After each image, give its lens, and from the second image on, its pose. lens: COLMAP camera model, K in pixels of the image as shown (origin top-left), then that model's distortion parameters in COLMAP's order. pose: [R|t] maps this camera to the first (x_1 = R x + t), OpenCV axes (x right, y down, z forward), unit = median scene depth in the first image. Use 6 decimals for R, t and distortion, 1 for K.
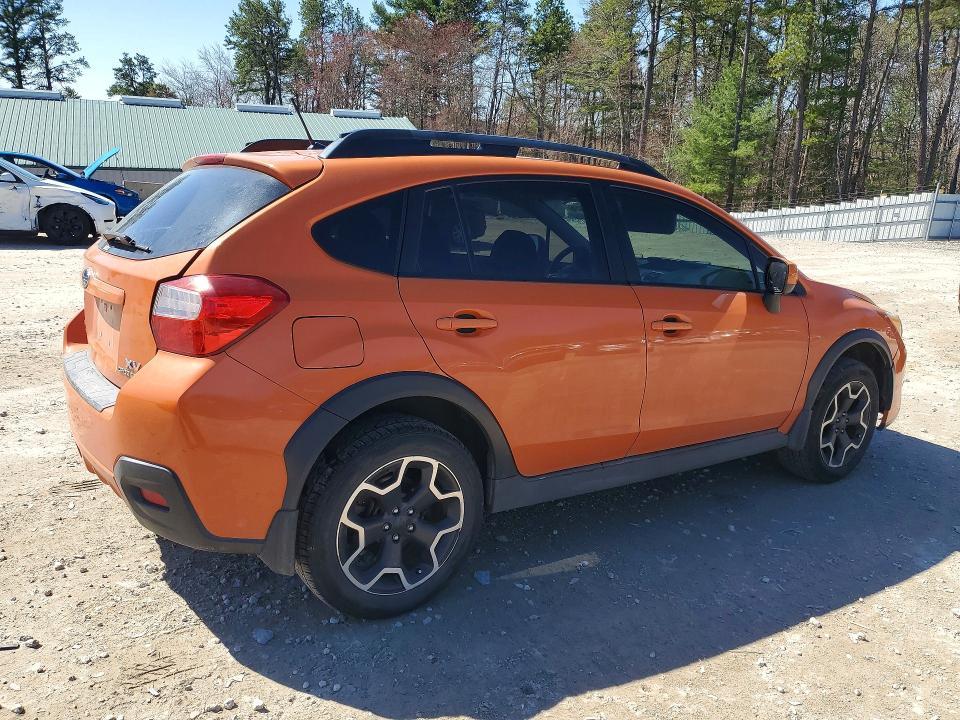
lens RADIAL K [[785.0, 0, 480.8], [0, 785.0, 358.7], [0, 0, 1]] dist [0.045706, -0.016417]
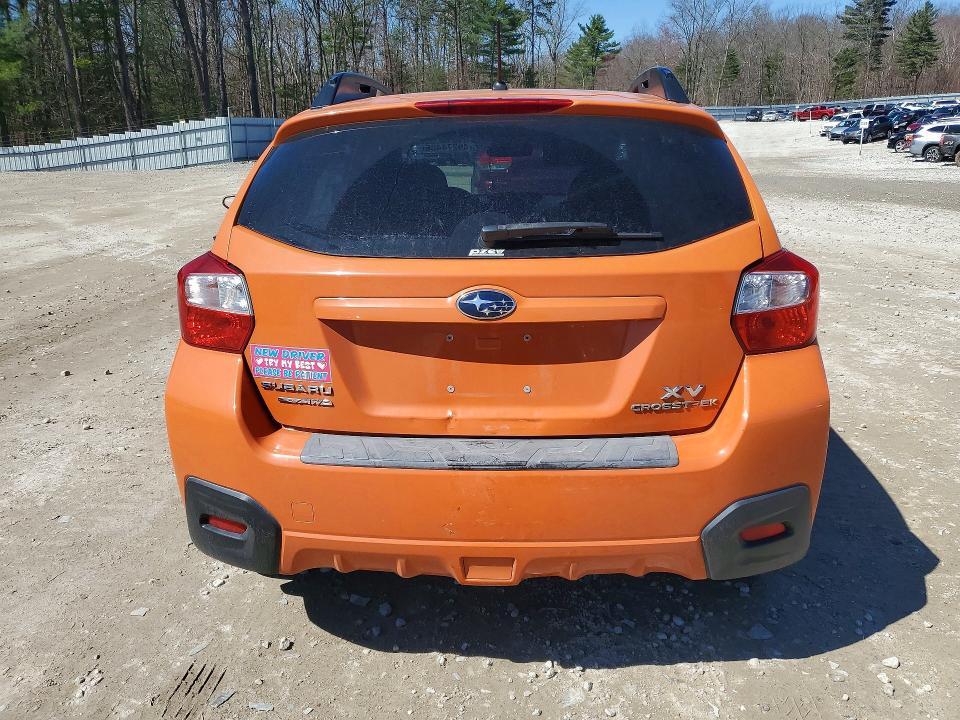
lens RADIAL K [[785.0, 0, 480.2], [0, 785.0, 361.1], [0, 0, 1]] dist [0.045706, -0.016417]
pose [[0.582677, -0.277186, 0.763973, -0.133786], [0.205825, 0.959723, 0.191227, -0.024285], [-0.786208, 0.045821, 0.616261, 0.083220]]
